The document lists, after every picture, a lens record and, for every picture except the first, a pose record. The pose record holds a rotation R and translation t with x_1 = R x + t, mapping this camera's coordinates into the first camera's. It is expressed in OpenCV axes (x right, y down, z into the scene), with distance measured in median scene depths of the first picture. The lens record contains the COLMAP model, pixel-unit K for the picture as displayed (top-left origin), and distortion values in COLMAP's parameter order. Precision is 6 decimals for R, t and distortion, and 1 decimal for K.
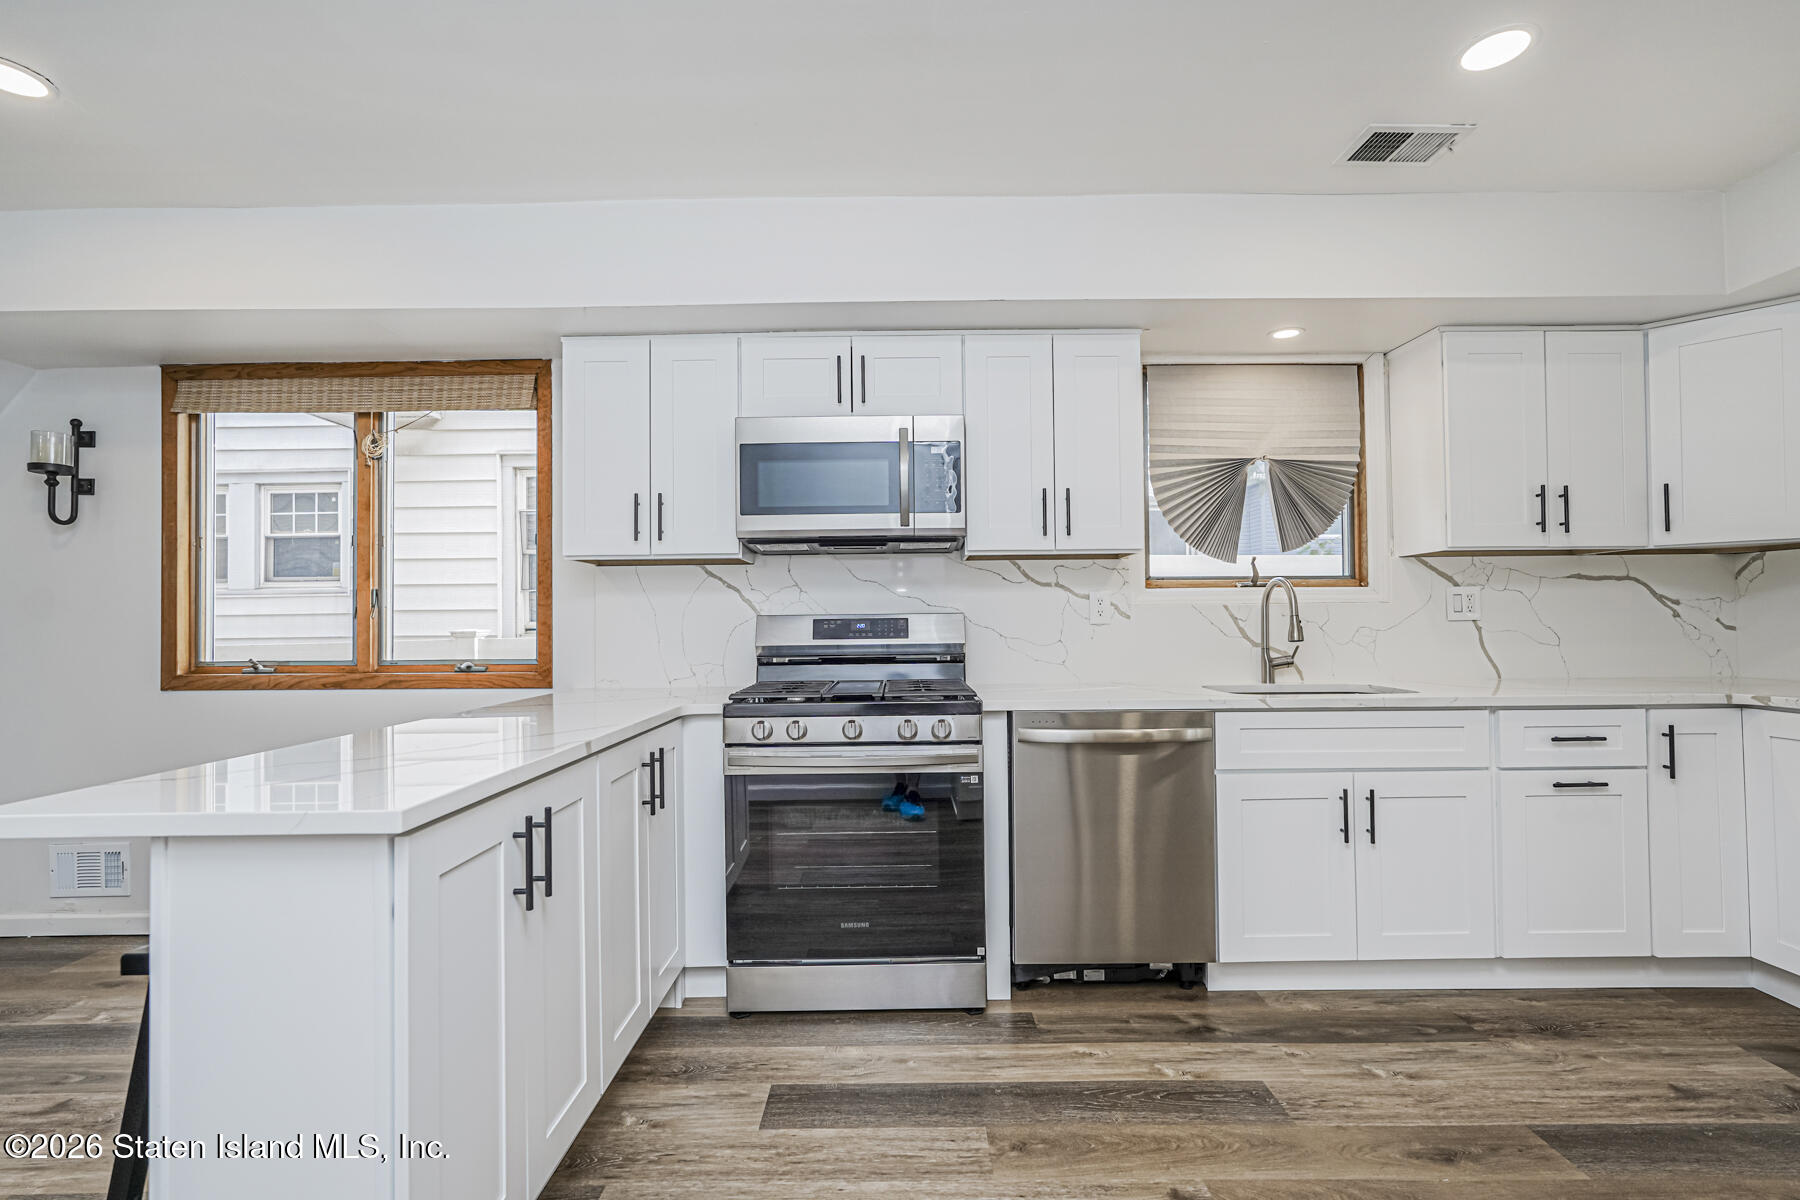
lens RADIAL K [[817.5, 0, 900.8], [0, 817.5, 603.6], [0, 0, 1]] dist [-0.016480, 0.009531]
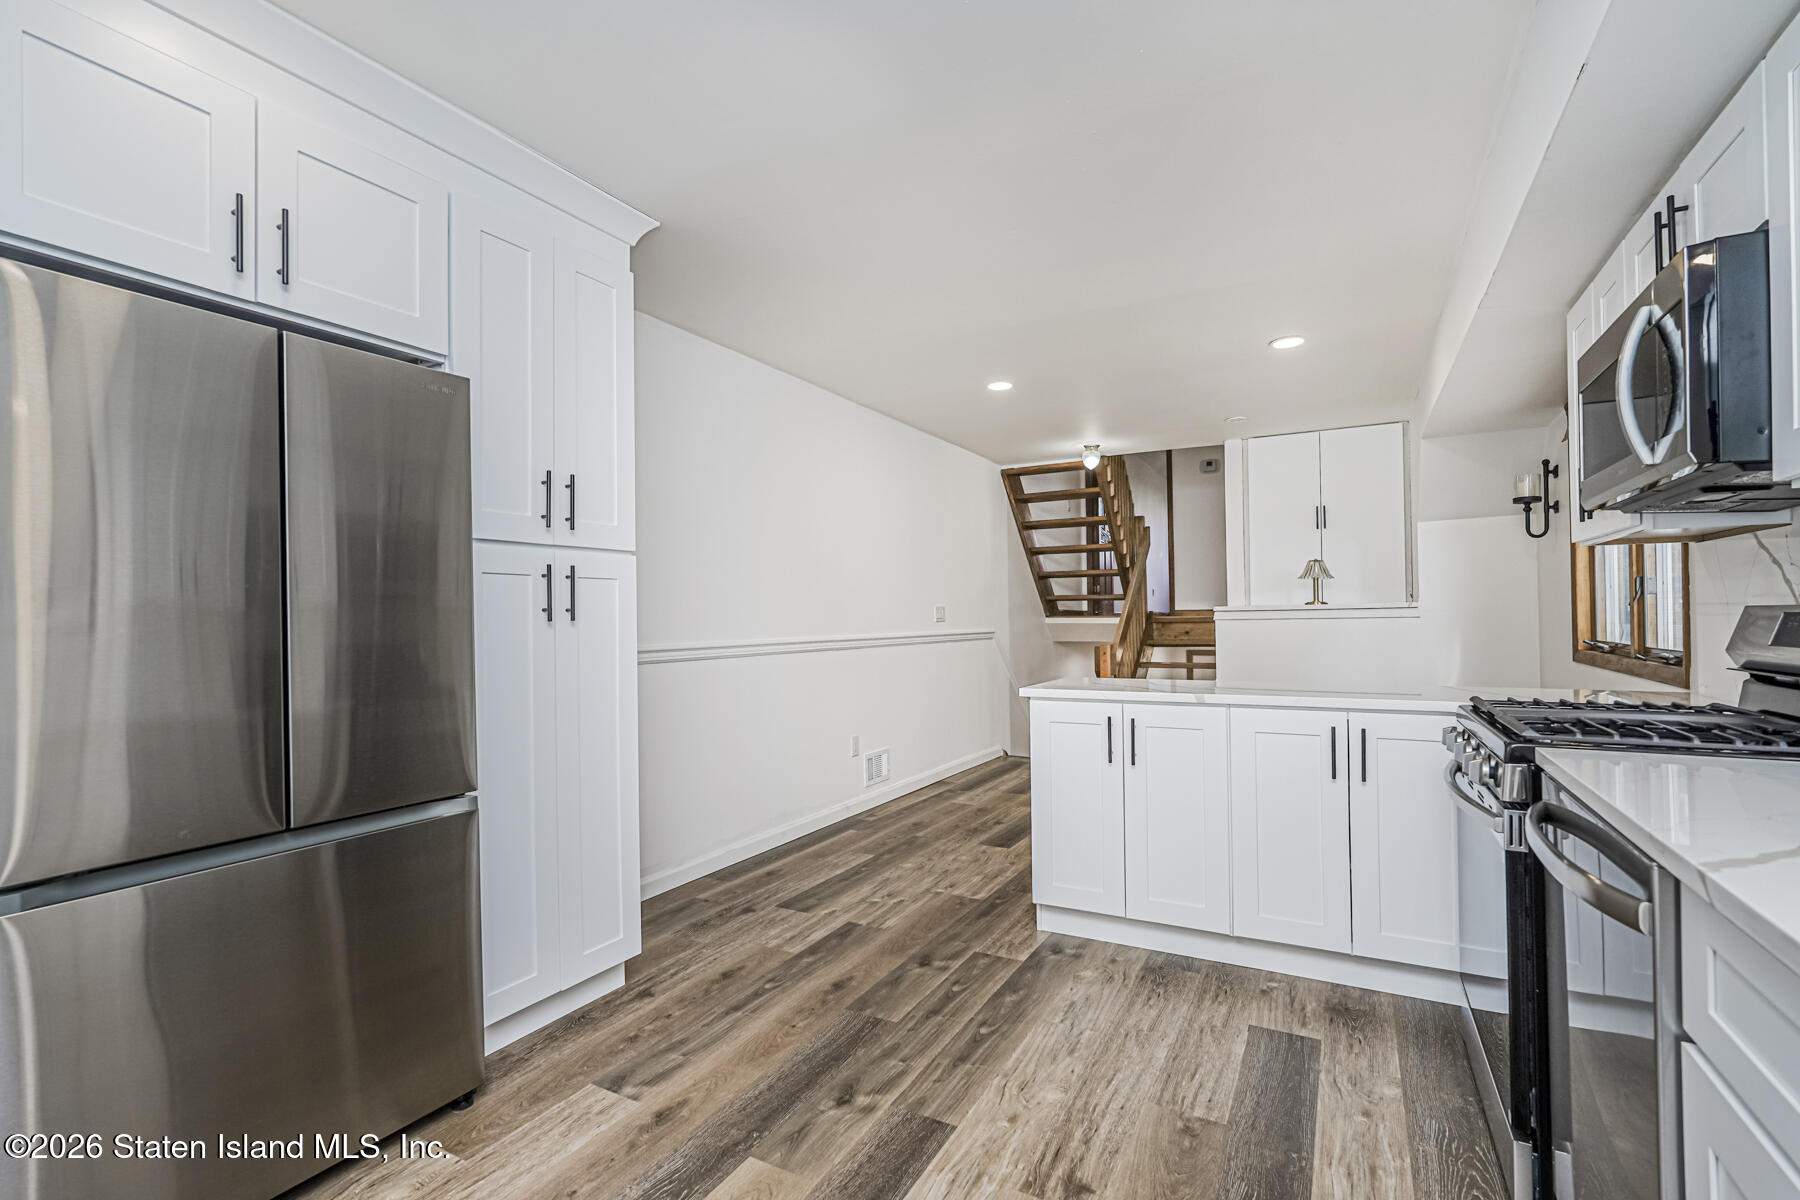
lens RADIAL K [[817.5, 0, 900.7], [0, 817.5, 606.7], [0, 0, 1]] dist [-0.016480, 0.009531]
pose [[-0.480033, 0.006167, -0.877229, 0.747310], [0.035783, 0.999281, -0.012556, -0.000246], [0.876520, -0.037418, -0.479909, 0.730719]]
